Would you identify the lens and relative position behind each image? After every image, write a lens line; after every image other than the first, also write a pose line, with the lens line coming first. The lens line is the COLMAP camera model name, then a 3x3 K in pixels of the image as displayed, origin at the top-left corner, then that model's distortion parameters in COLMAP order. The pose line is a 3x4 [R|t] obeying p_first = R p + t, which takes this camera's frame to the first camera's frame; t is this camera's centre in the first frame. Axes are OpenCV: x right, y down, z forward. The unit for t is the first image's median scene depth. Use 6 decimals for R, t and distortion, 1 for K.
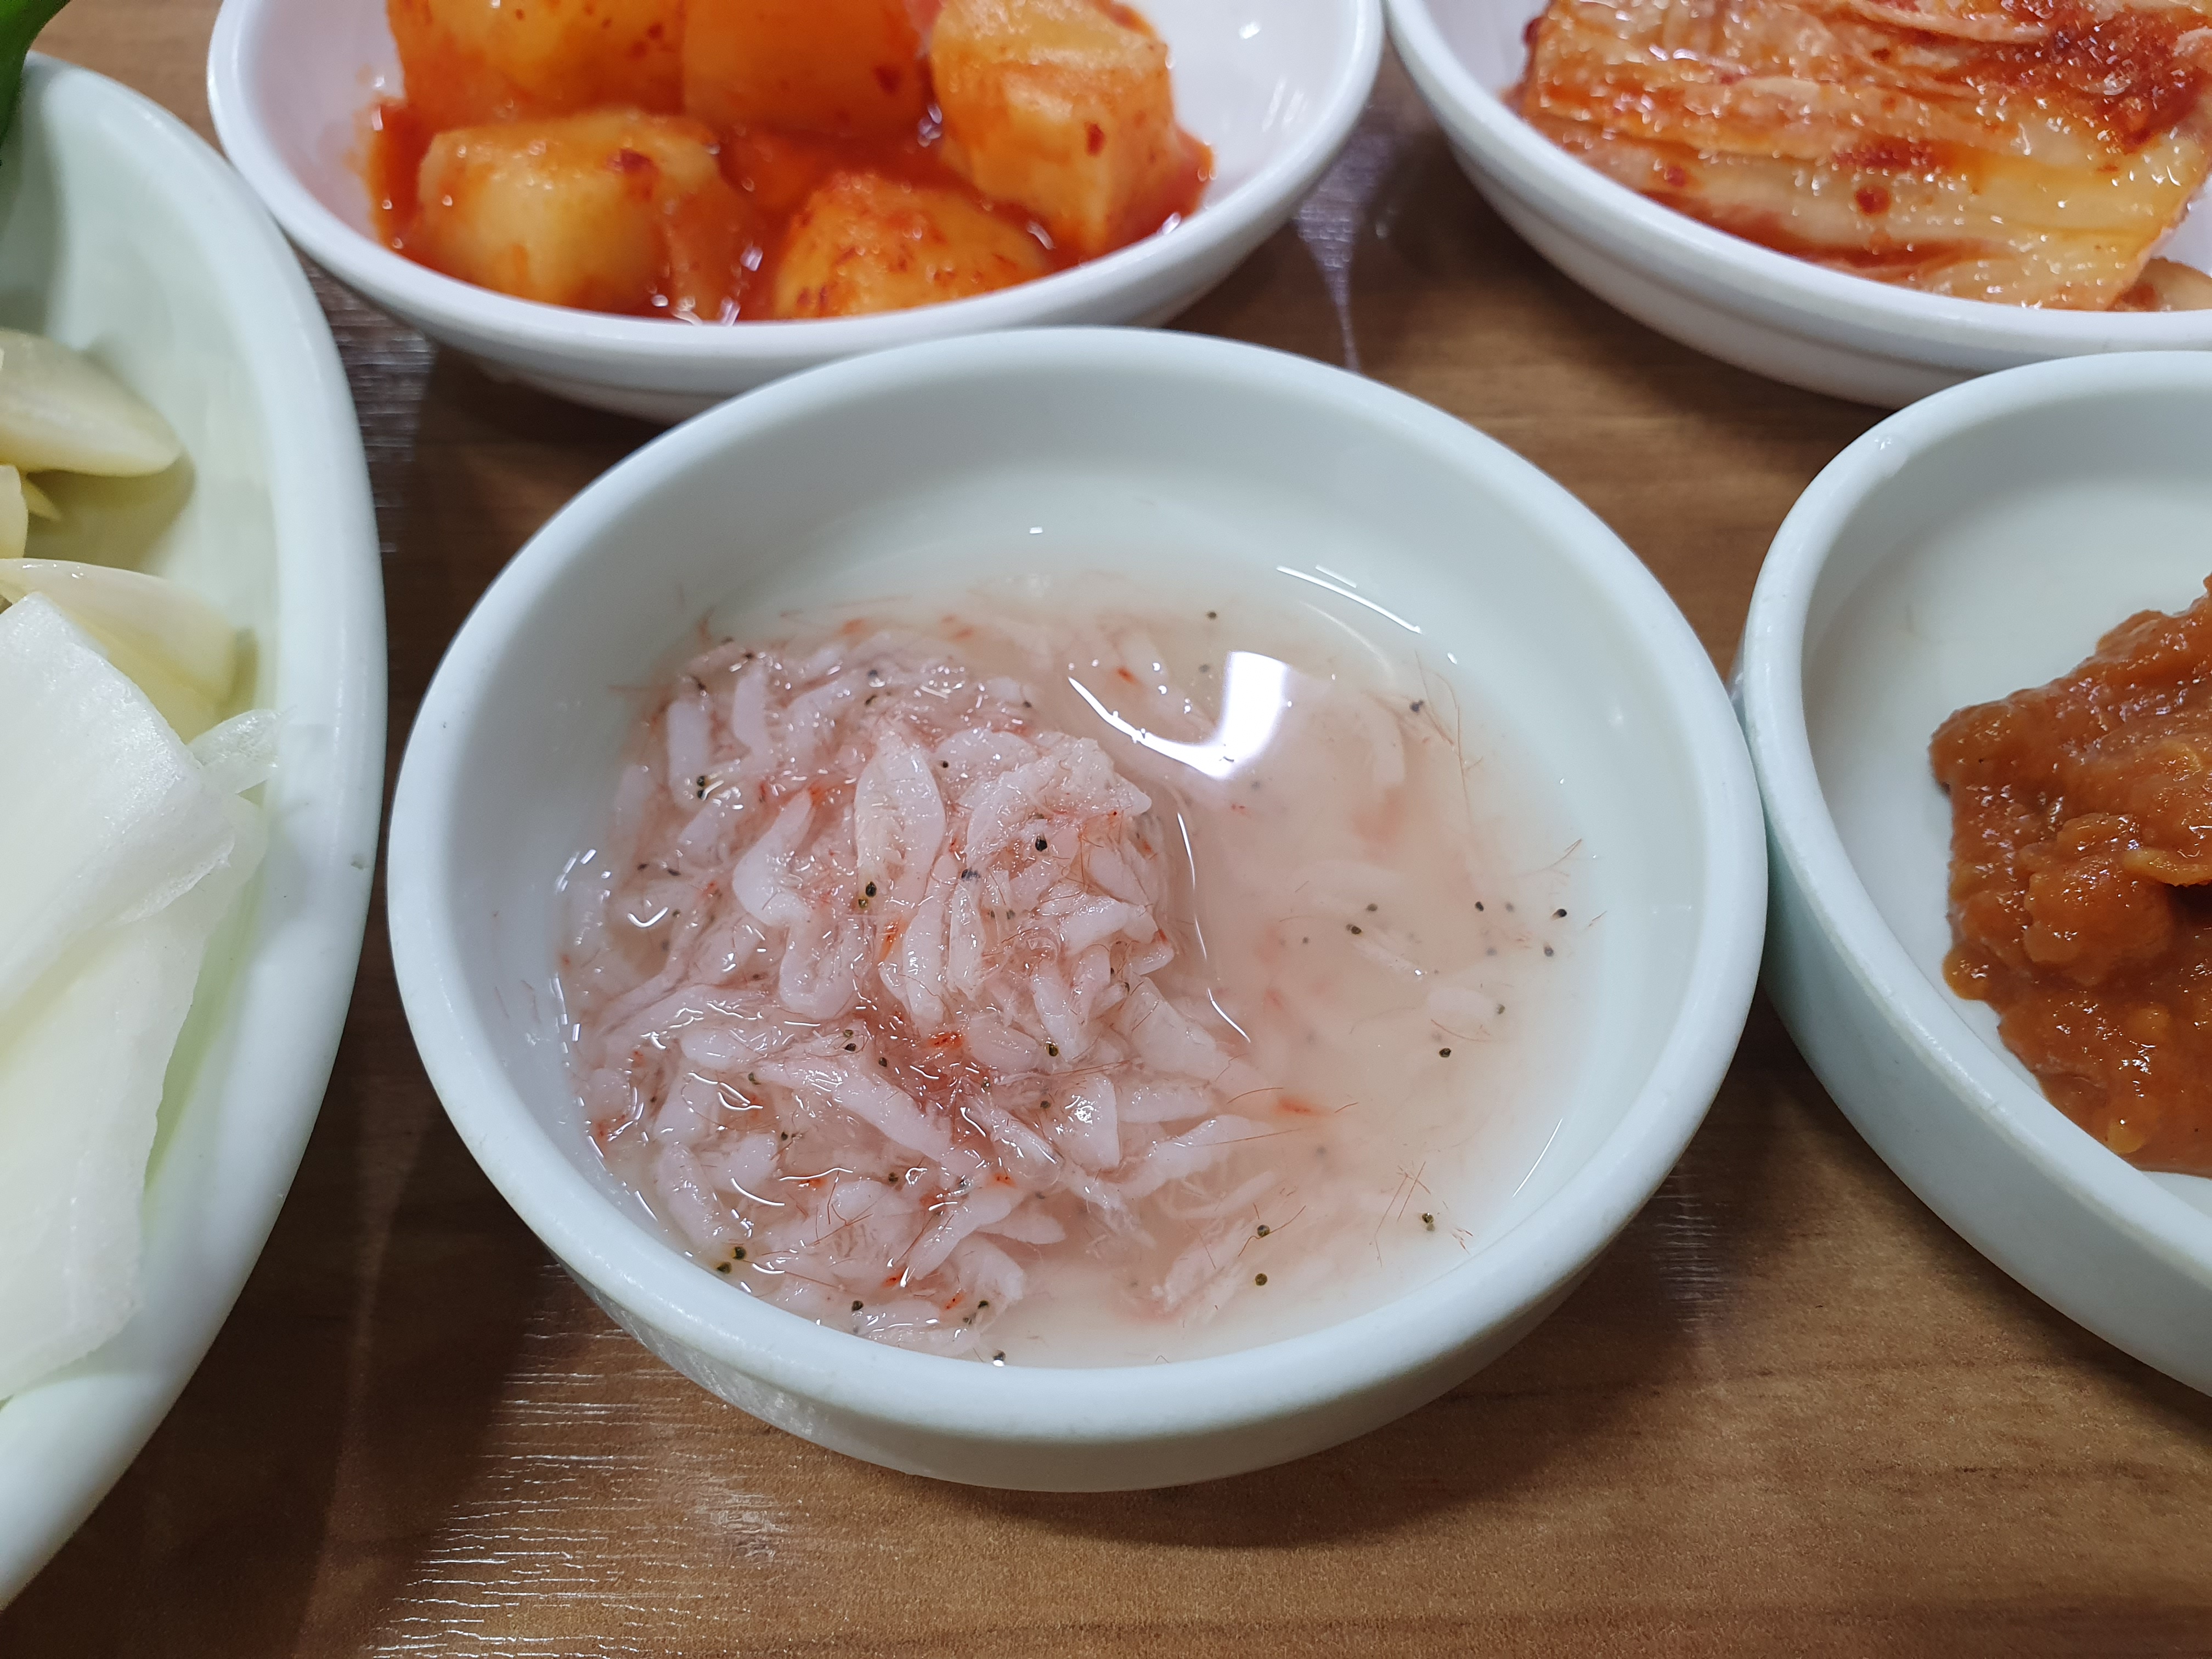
lens RADIAL K [[1792.6, 0, 1118.3], [0, 1792.6, 837.1], [0, 0, 1]] dist [0.153044, -0.416641]
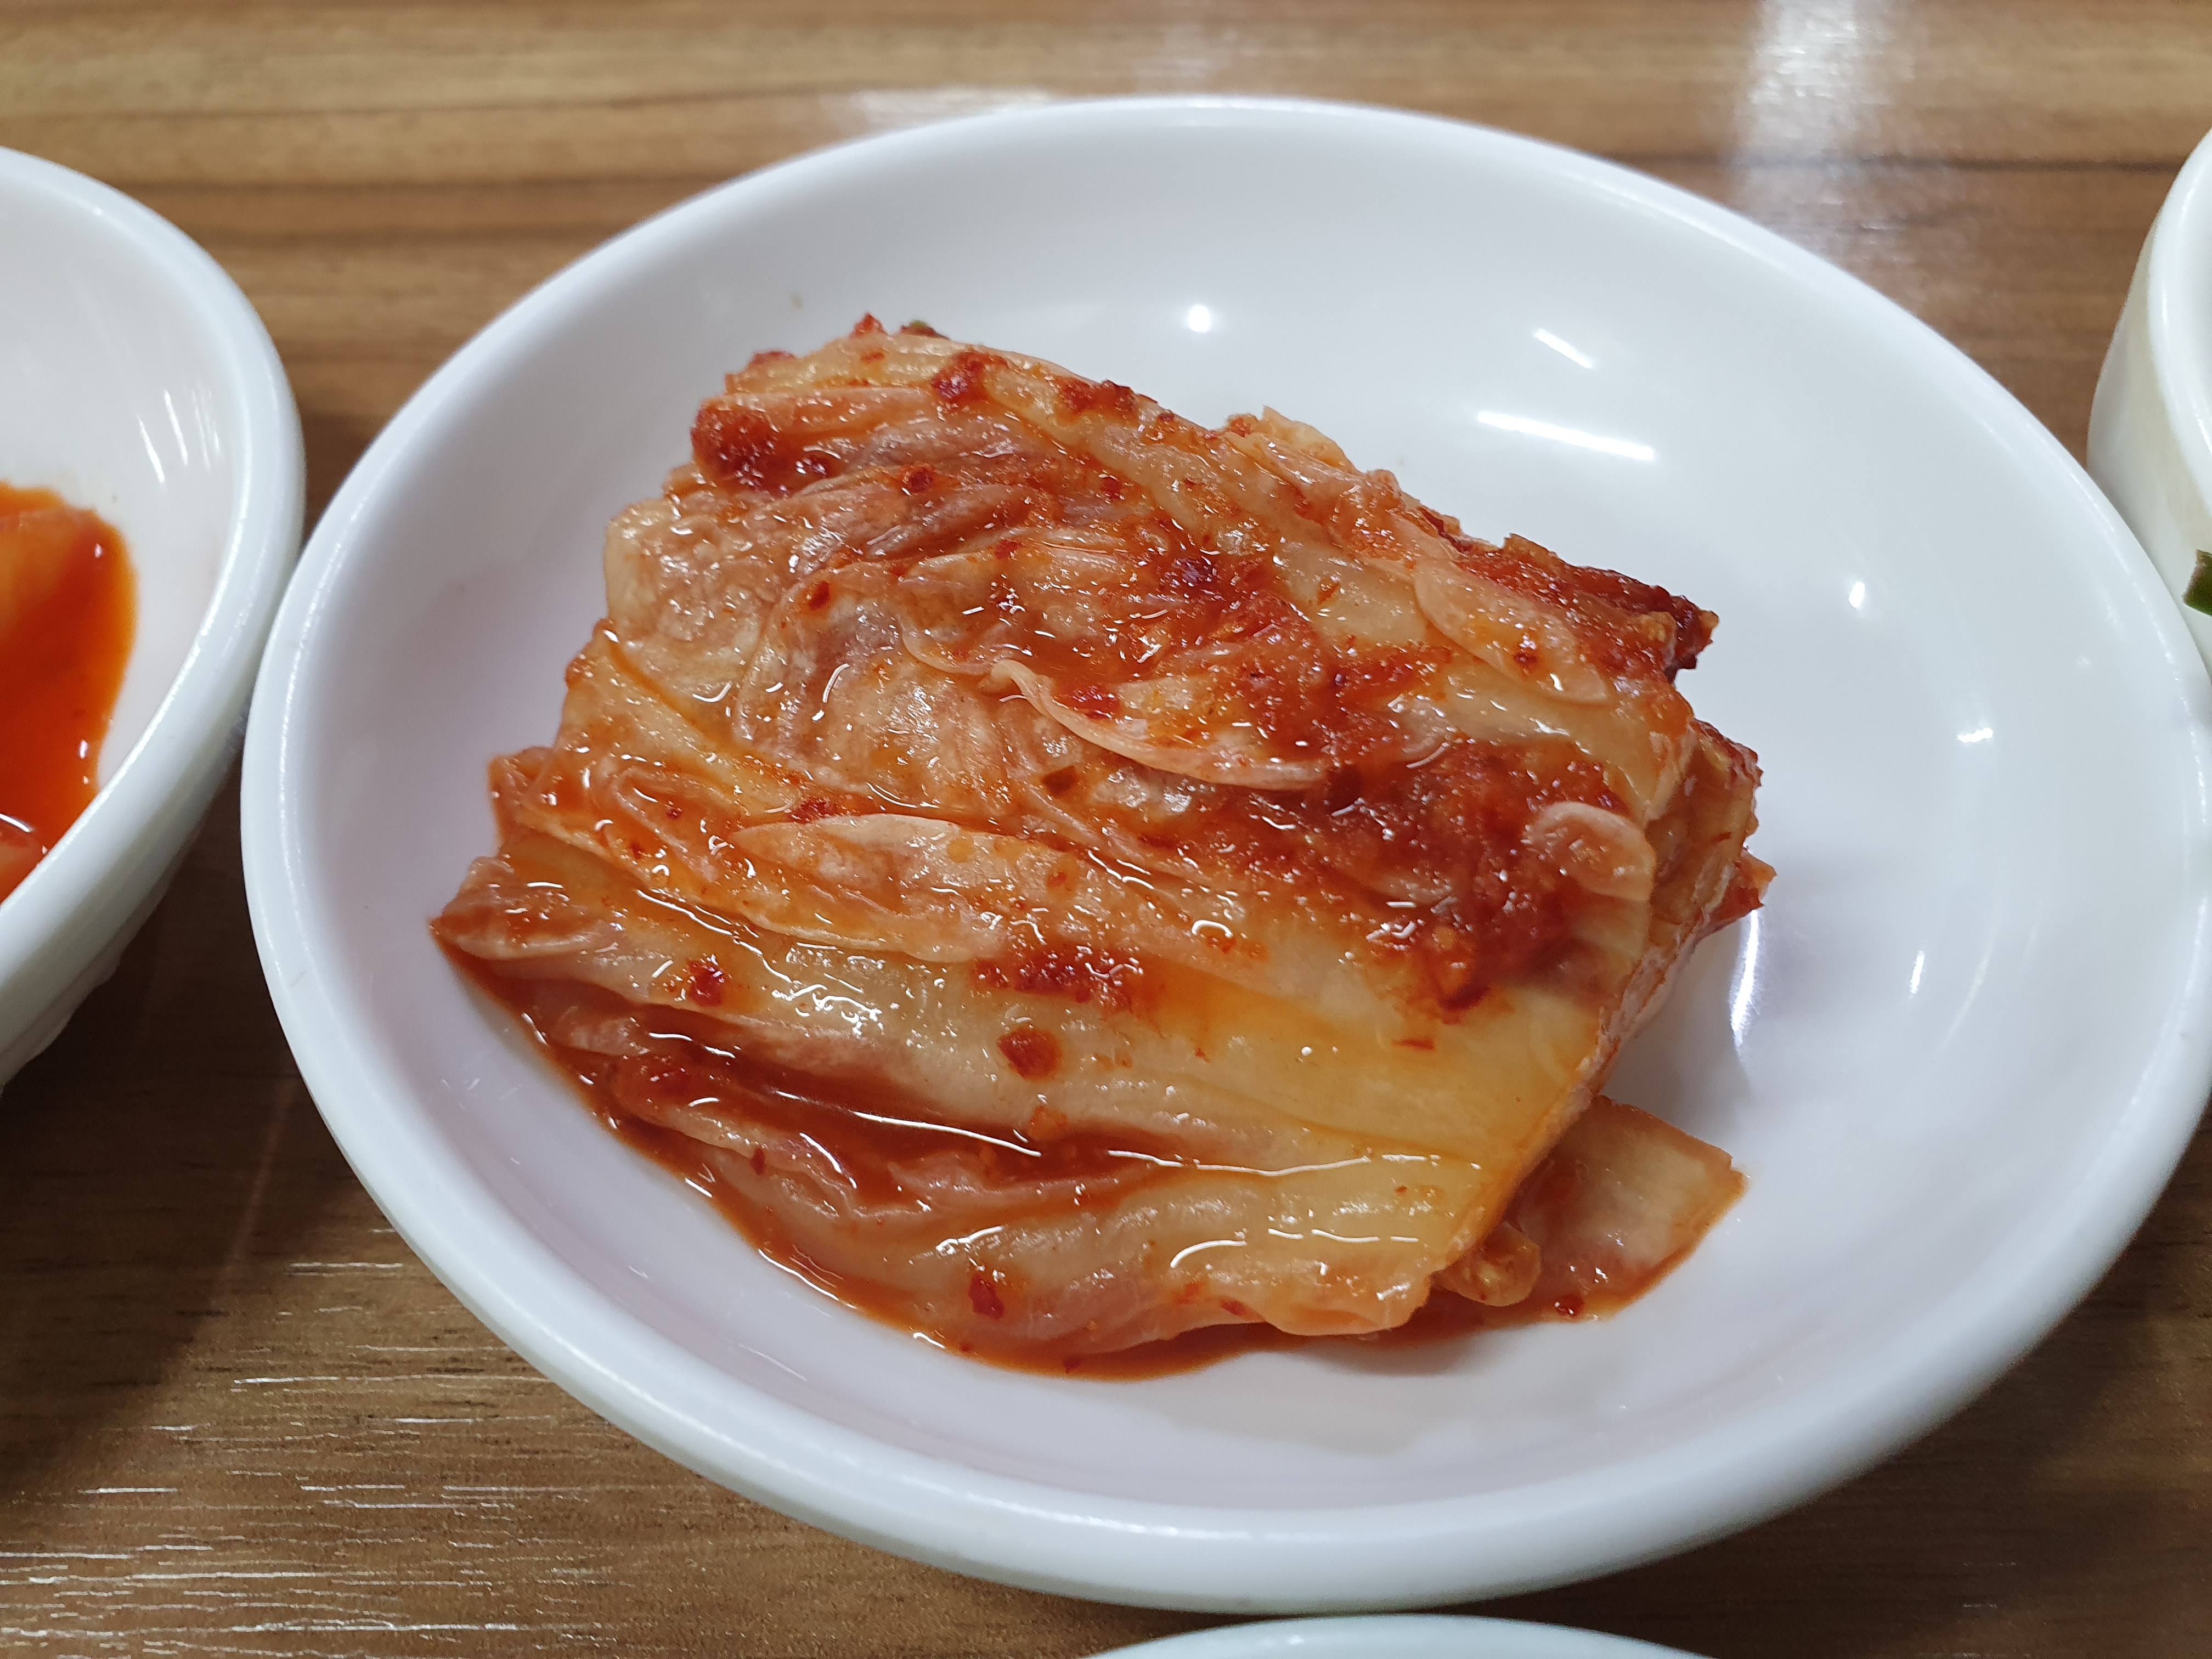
lens RADIAL K [[1792.6, 0, 1118.3], [0, 1792.6, 837.1], [0, 0, 1]] dist [0.153044, -0.416641]
pose [[0.999958, 0.004383, 0.008025, 0.548123], [-0.004382, 0.999990, -0.000164, -0.523736], [-0.008026, 0.000129, 0.999968, 0.538508]]
